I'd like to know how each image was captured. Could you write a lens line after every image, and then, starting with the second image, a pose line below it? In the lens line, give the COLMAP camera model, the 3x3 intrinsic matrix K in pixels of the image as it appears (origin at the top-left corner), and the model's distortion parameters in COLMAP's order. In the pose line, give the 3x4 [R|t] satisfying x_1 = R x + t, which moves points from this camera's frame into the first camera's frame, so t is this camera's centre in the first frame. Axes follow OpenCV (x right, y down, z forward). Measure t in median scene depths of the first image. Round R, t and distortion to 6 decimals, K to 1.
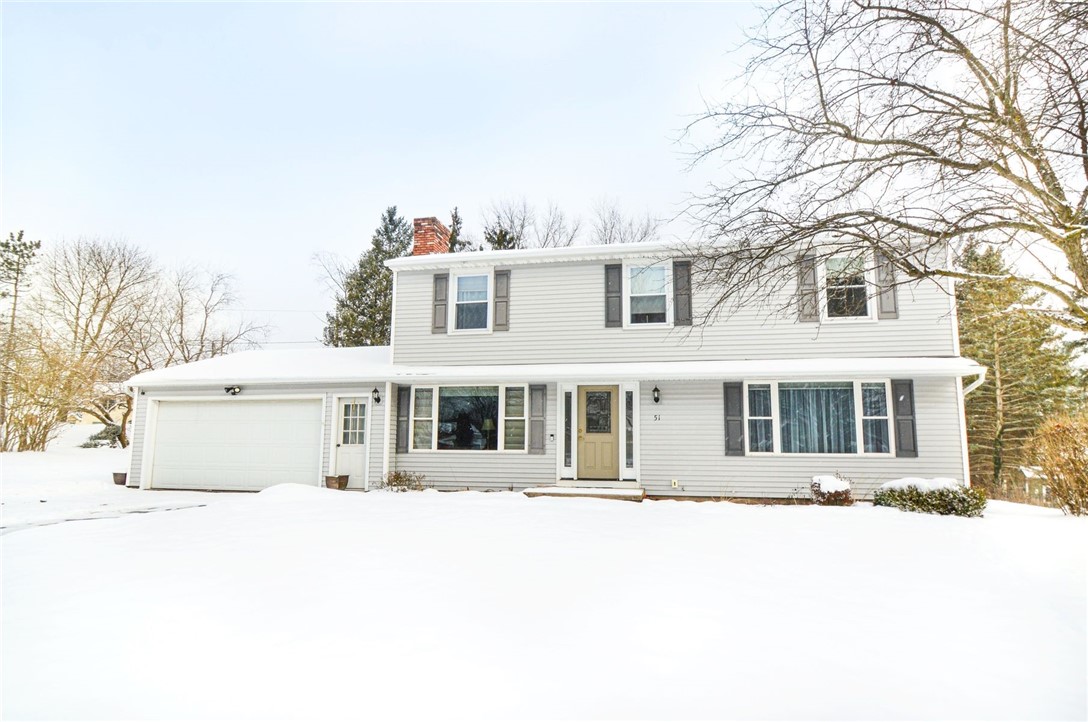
lens RADIAL K [[518.0, 0, 544.7], [0, 518.0, 363.9], [0, 0, 1]] dist [-0.011888, -0.000184]
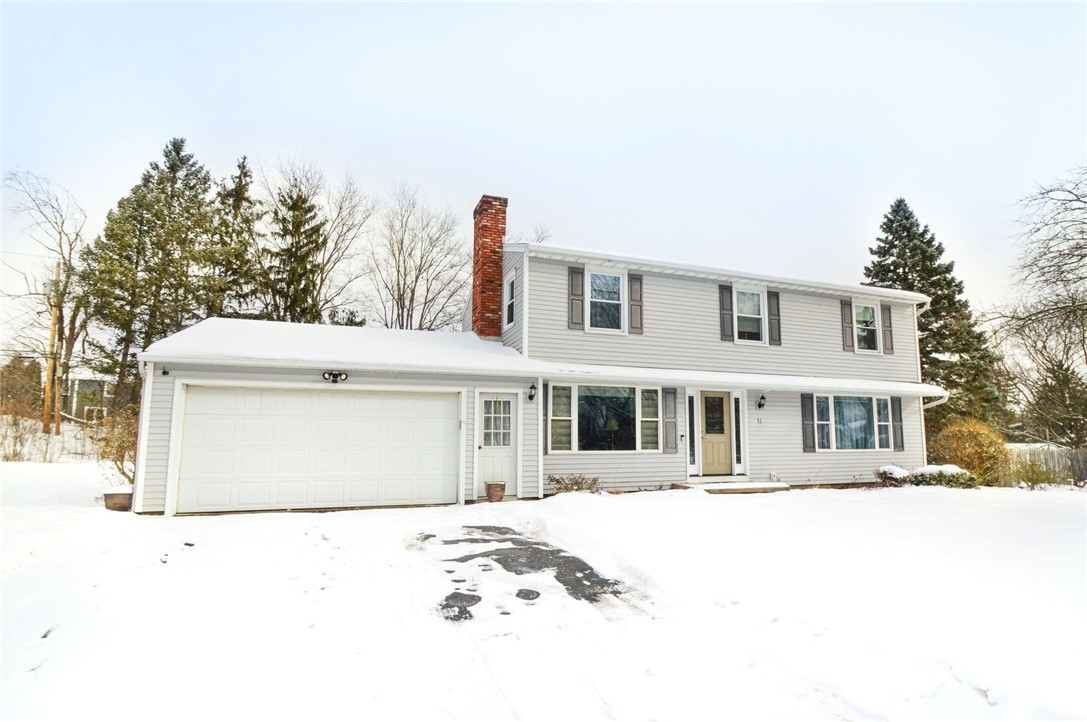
lens RADIAL K [[528.3, 0, 542.6], [0, 528.3, 363.6], [0, 0, 1]] dist [-0.018129, 0.000796]
pose [[0.870592, 0.067353, 0.487374, -0.770776], [-0.070078, 0.997461, -0.012665, 0.021944], [-0.486990, -0.023128, 0.873101, 0.184048]]
